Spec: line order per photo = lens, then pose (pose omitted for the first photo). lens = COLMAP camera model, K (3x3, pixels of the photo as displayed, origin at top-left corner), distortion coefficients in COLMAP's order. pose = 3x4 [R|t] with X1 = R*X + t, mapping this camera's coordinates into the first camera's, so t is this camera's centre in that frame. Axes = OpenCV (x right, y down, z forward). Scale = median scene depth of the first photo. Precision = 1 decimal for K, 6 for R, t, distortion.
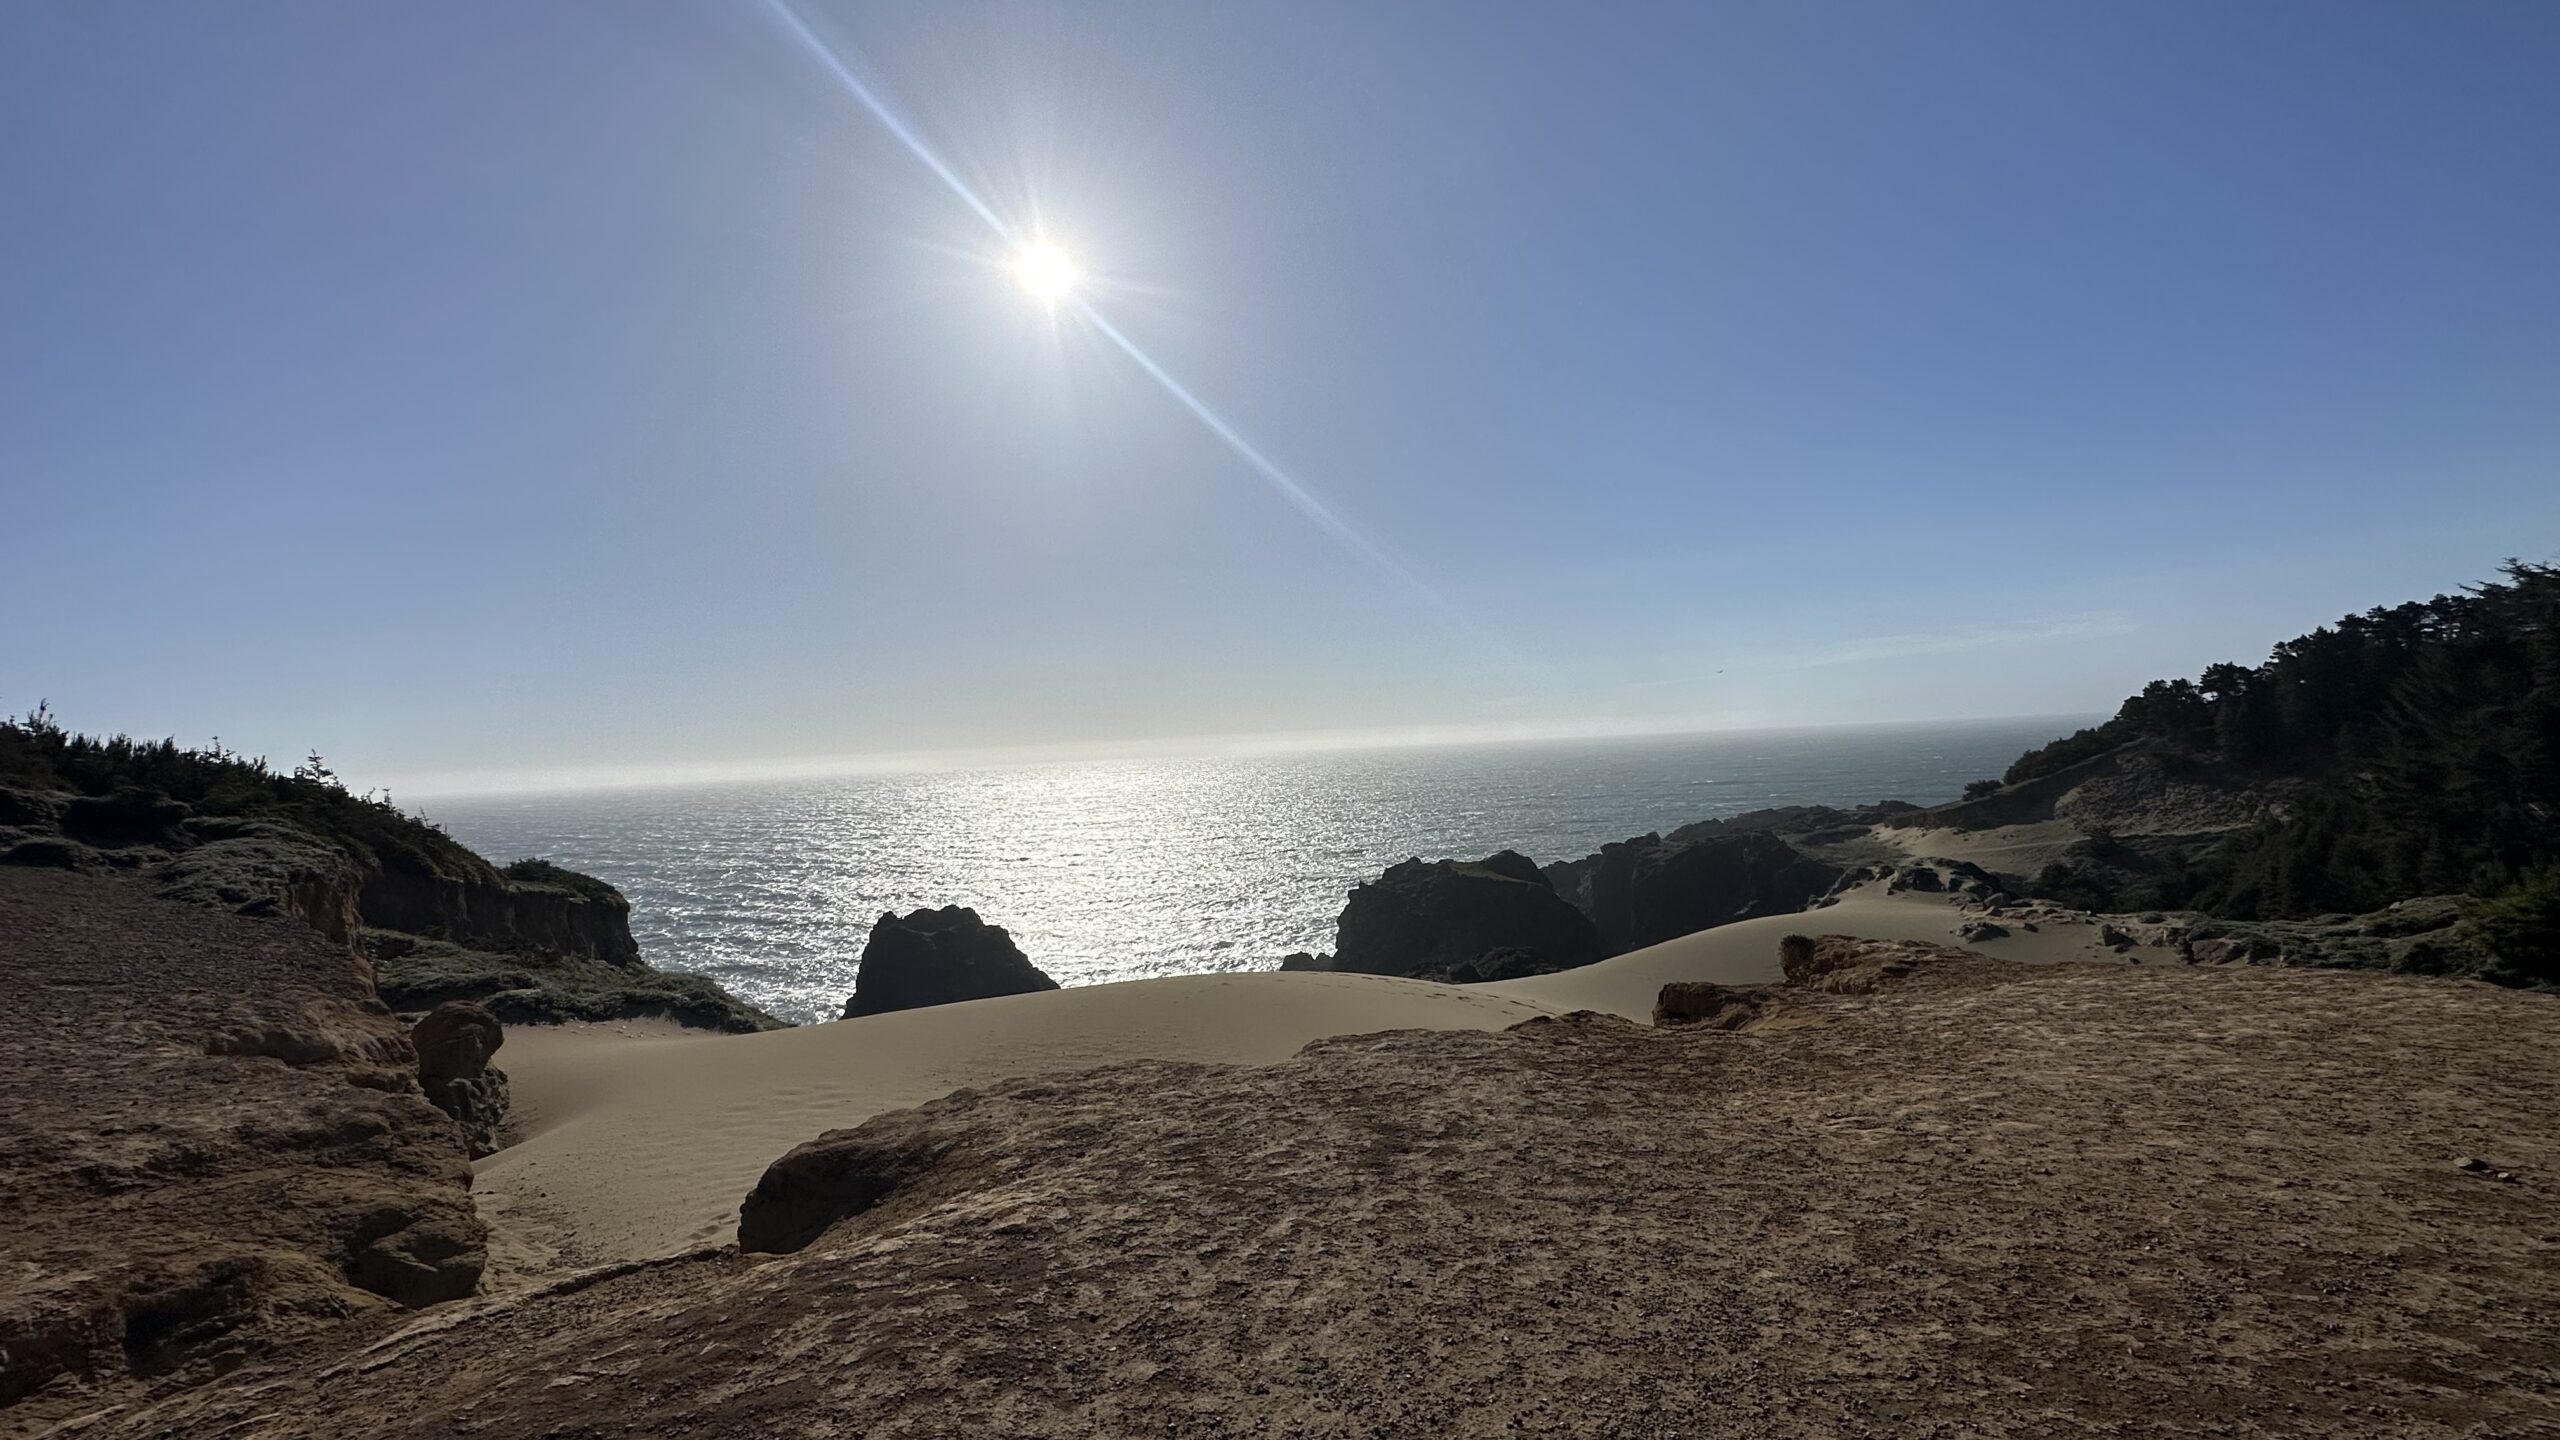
lens RADIAL K [[1013.6, 0, 1287.5], [0, 1013.6, 720.0], [0, 0, 1]] dist [-0.000713, 0.000068]
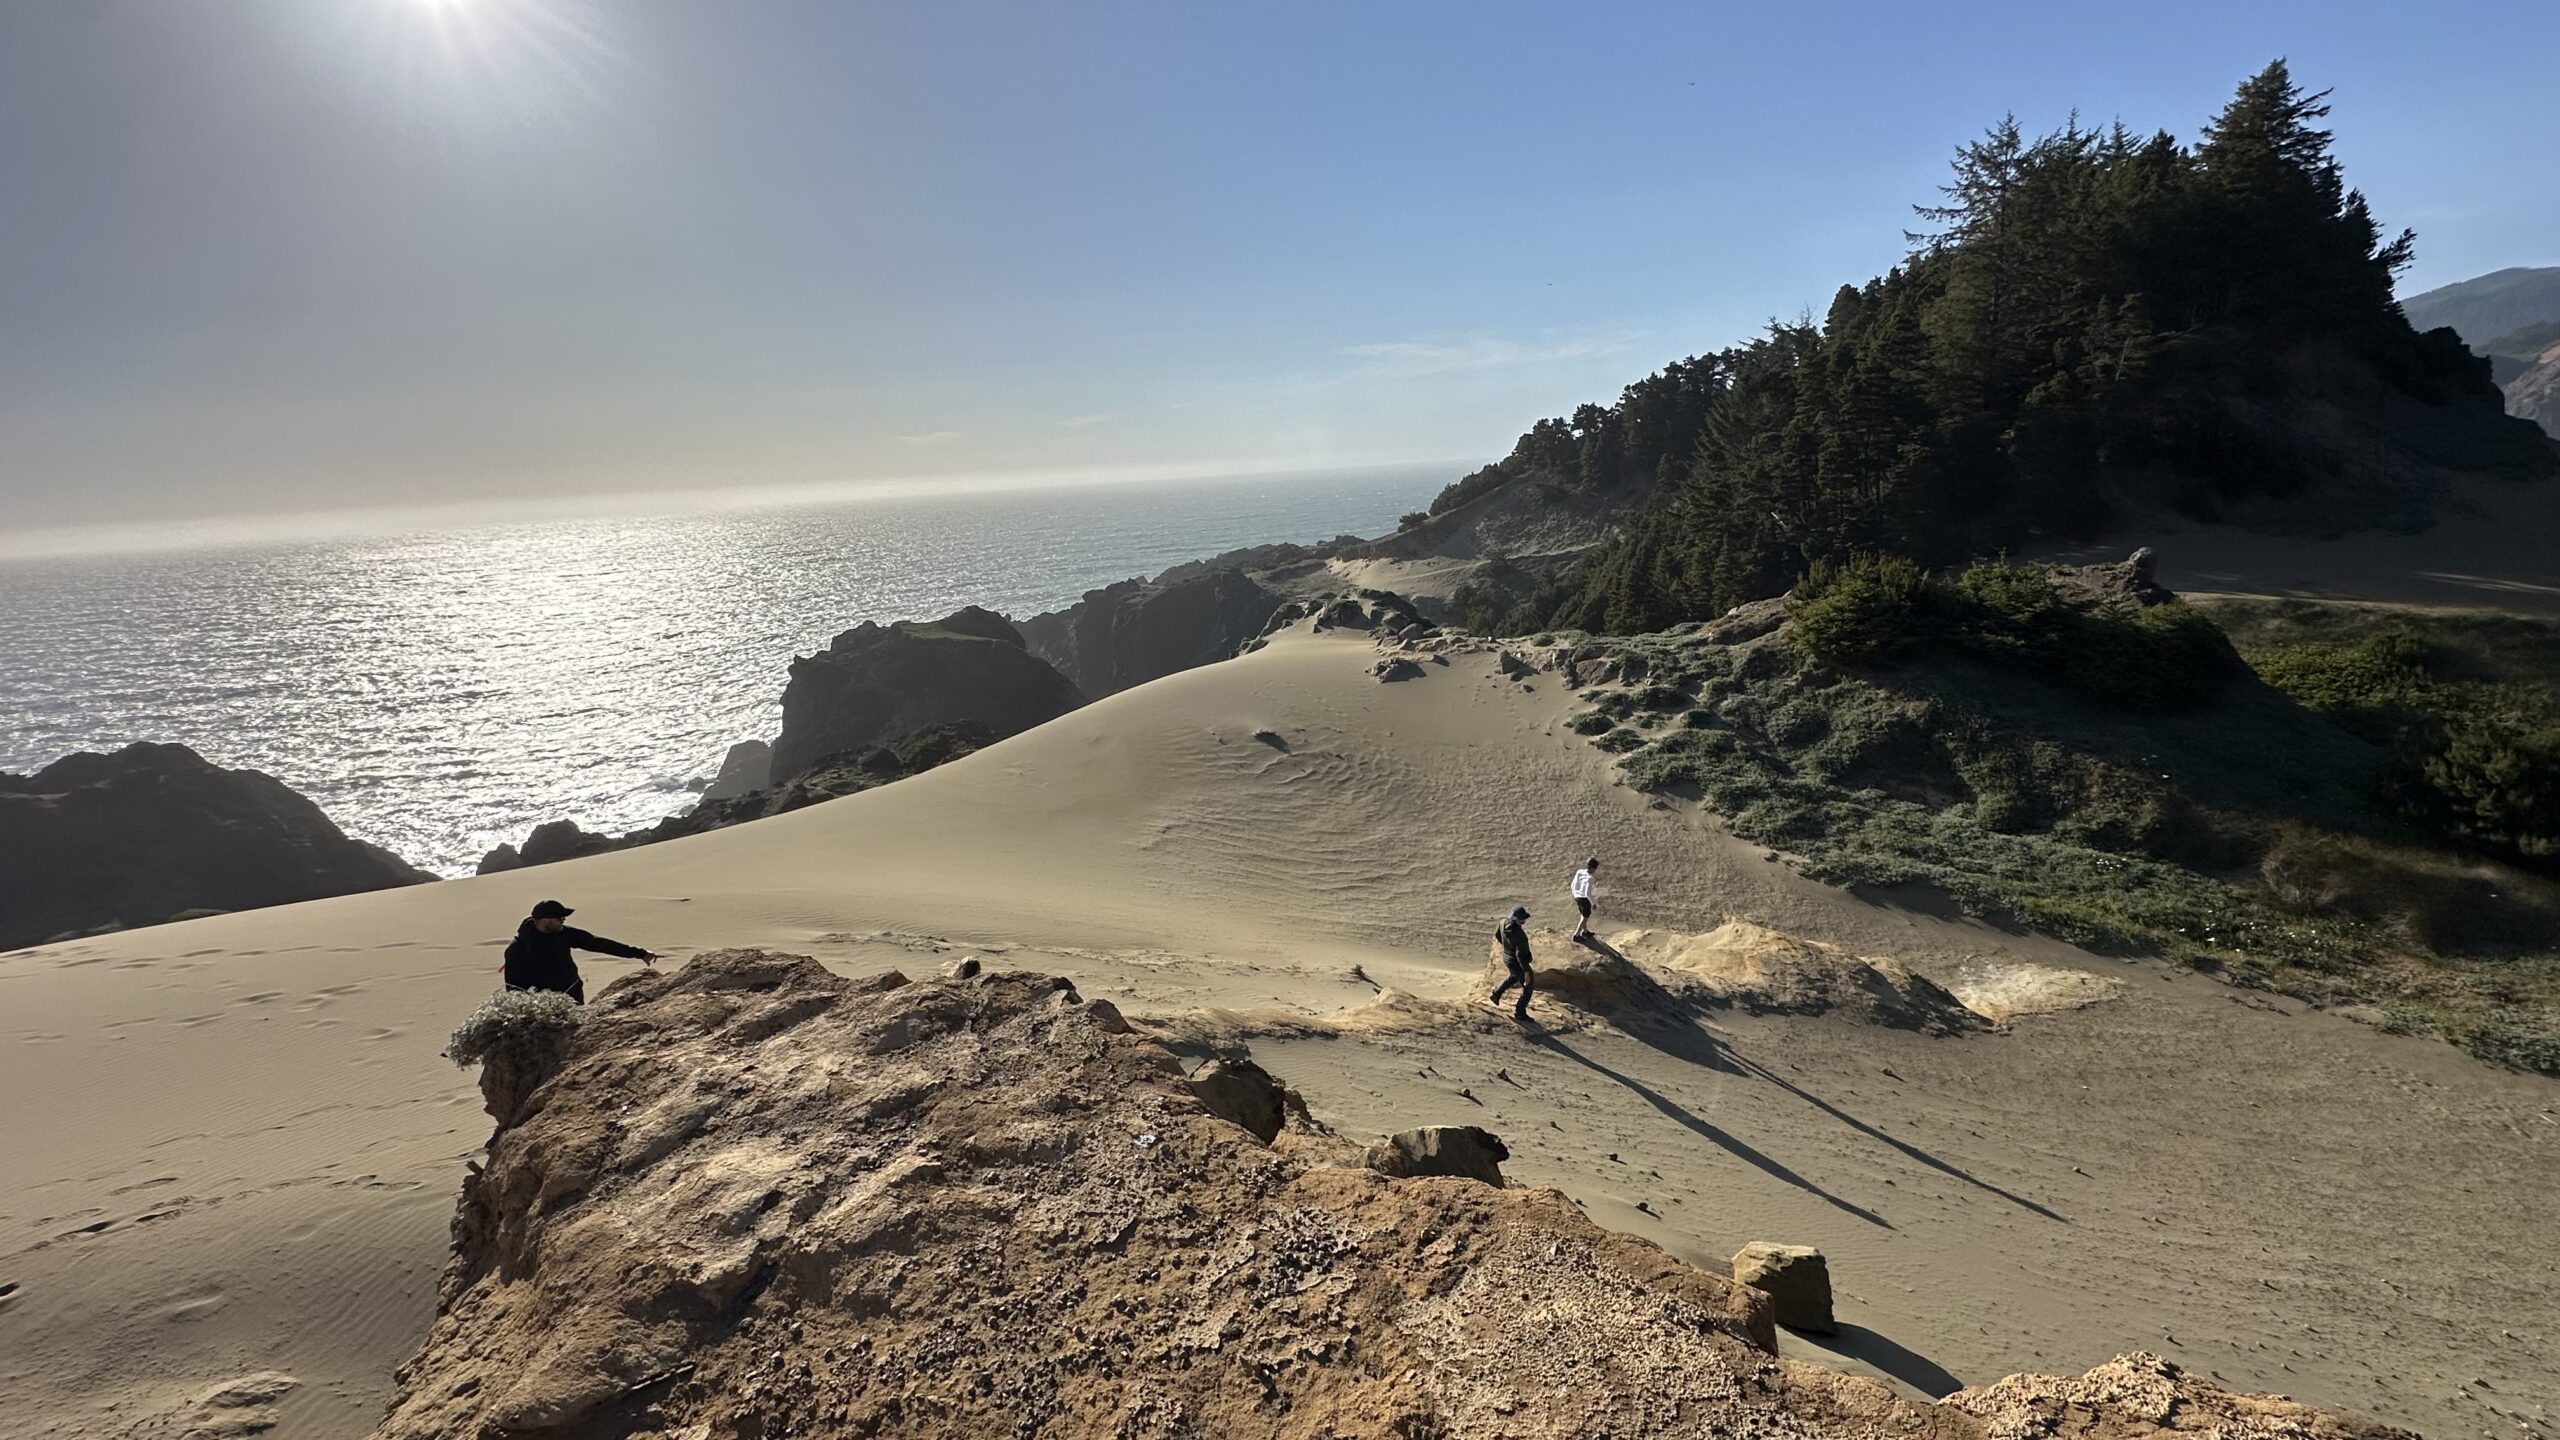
lens RADIAL K [[1013.6, 0, 1282.7], [0, 1013.6, 710.5], [0, 0, 1]] dist [-0.000713, 0.000068]
pose [[0.891063, -0.113467, 0.439467, 0.072323], [0.008089, 0.972063, 0.234579, 0.011784], [-0.453807, -0.205470, 0.867088, 0.094164]]
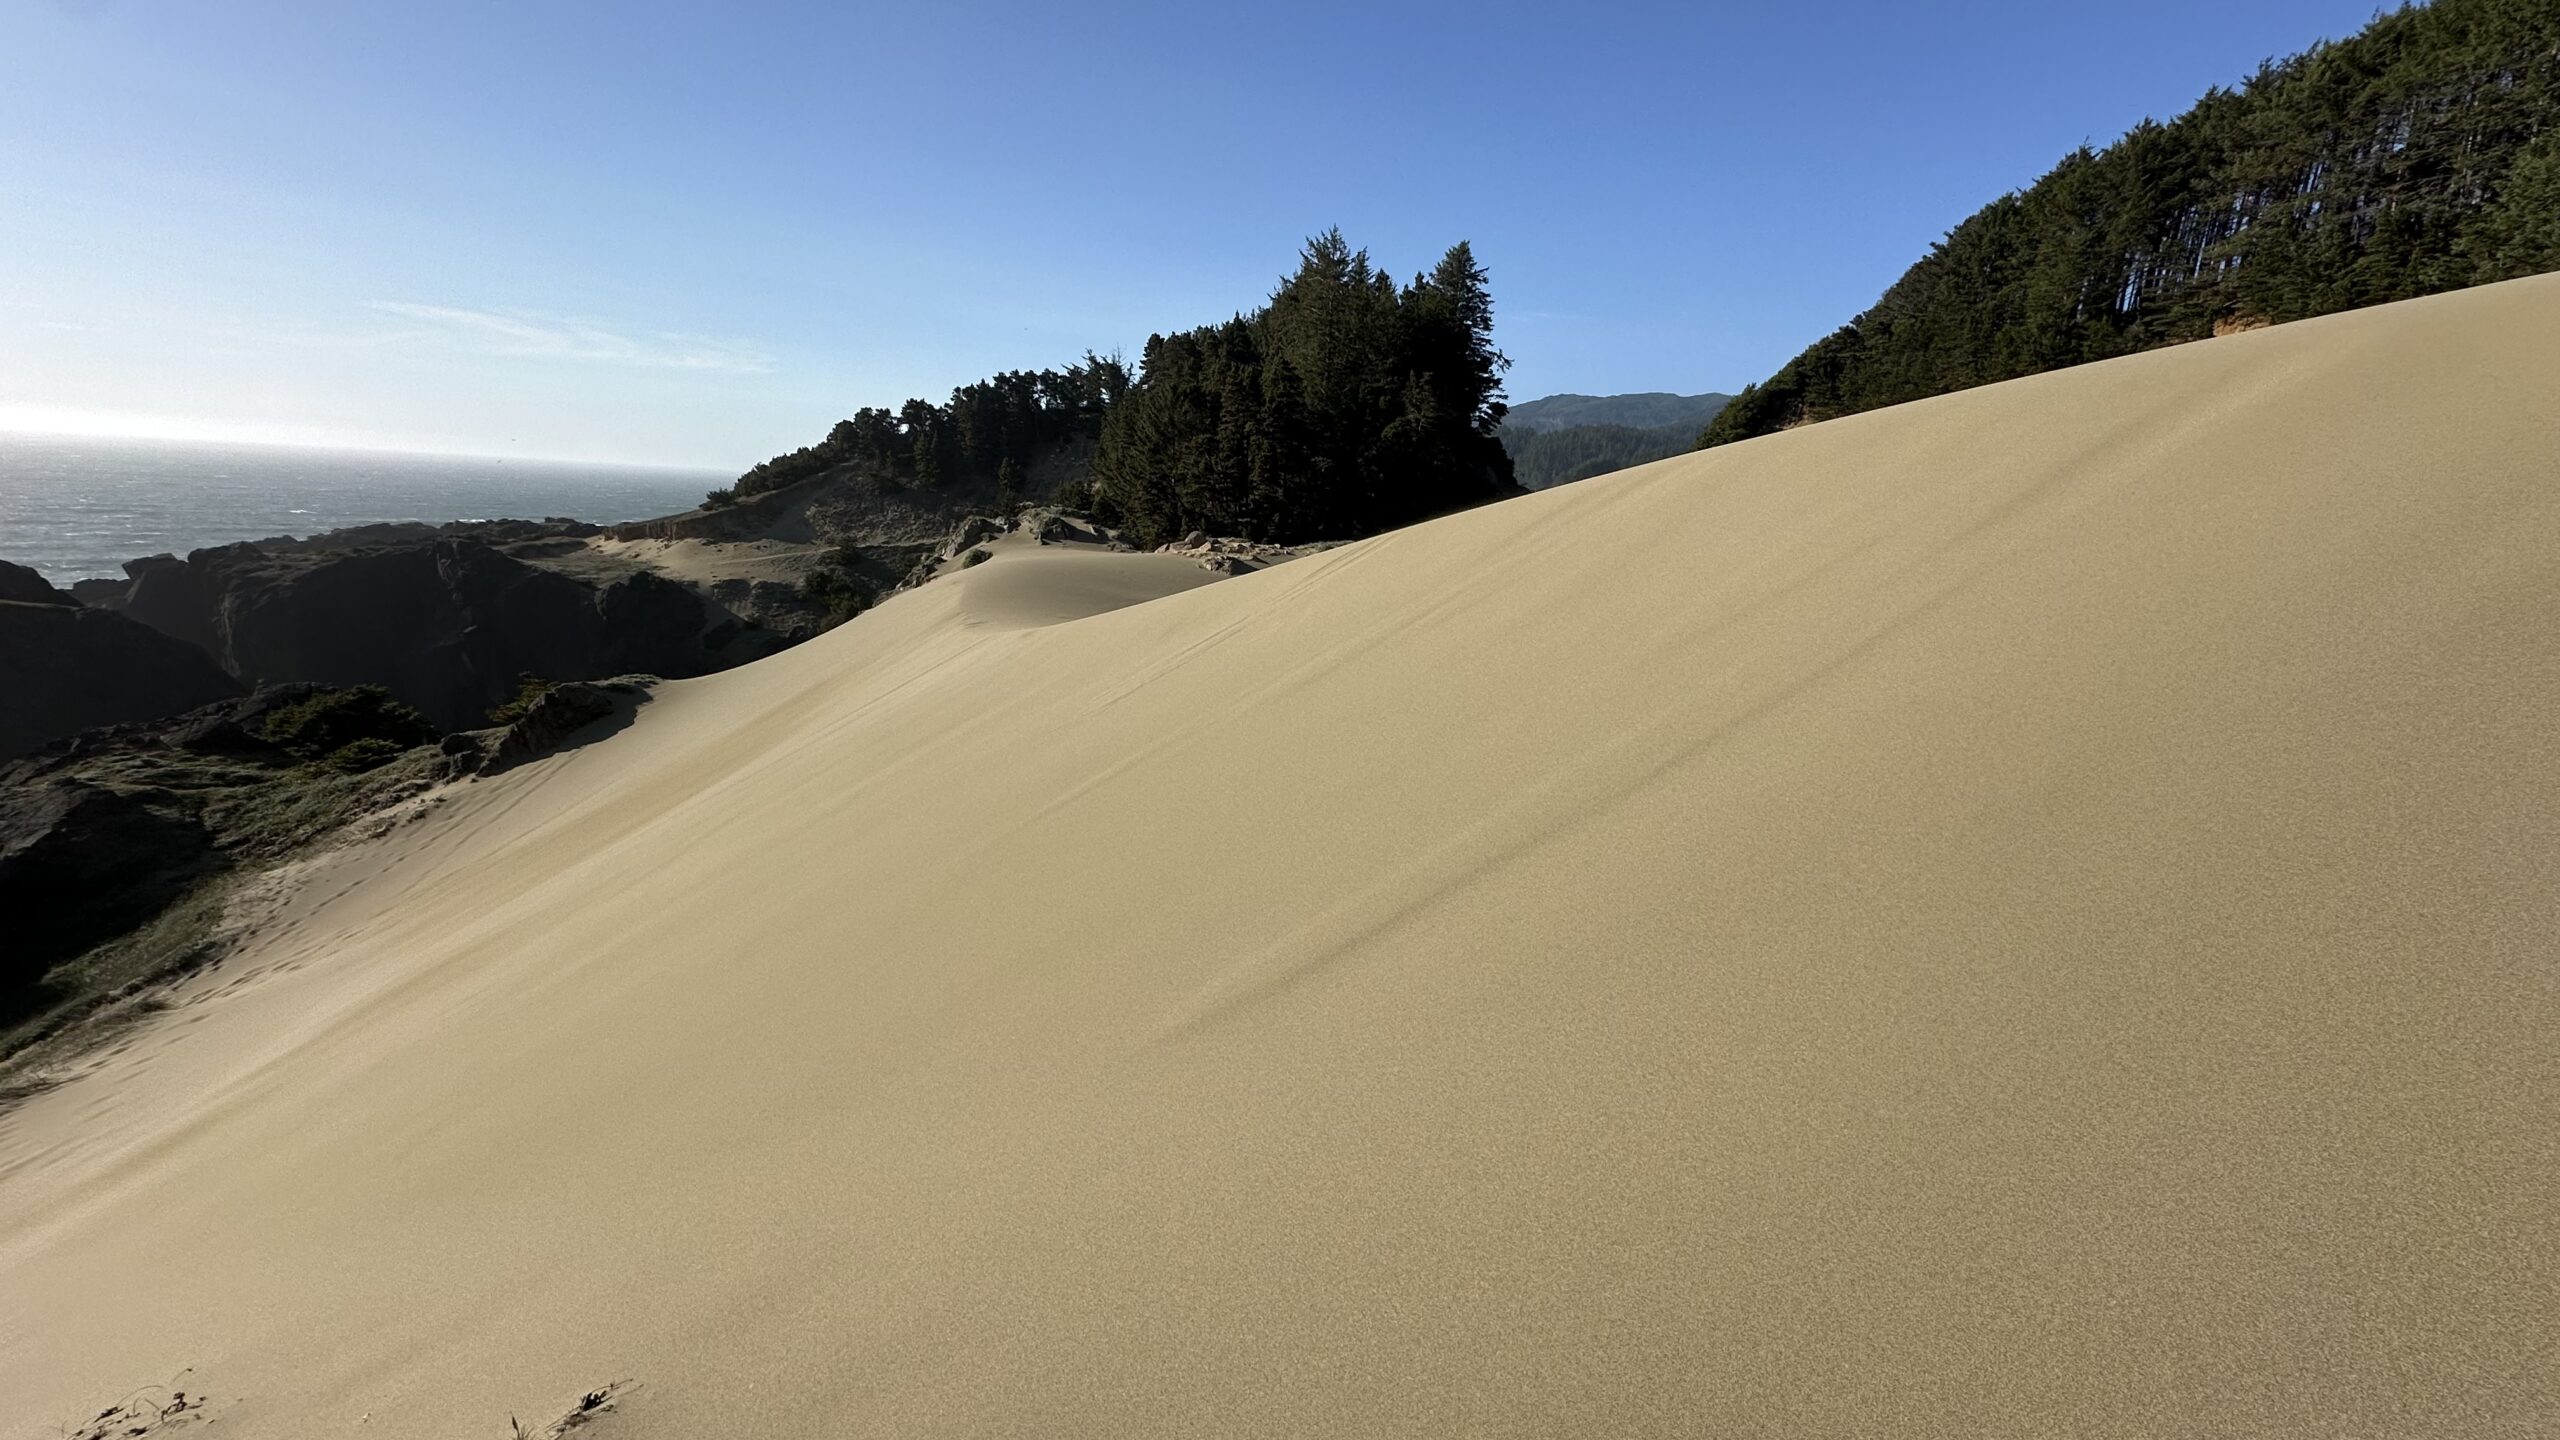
lens RADIAL K [[1013.6, 0, 1274.8], [0, 1013.6, 712.8], [0, 0, 1]] dist [-0.000713, 0.000068]
pose [[0.334655, -0.127074, 0.933734, -0.065467], [-0.100442, 0.980411, 0.169425, 0.065307], [-0.936973, -0.150485, 0.315336, 0.236012]]
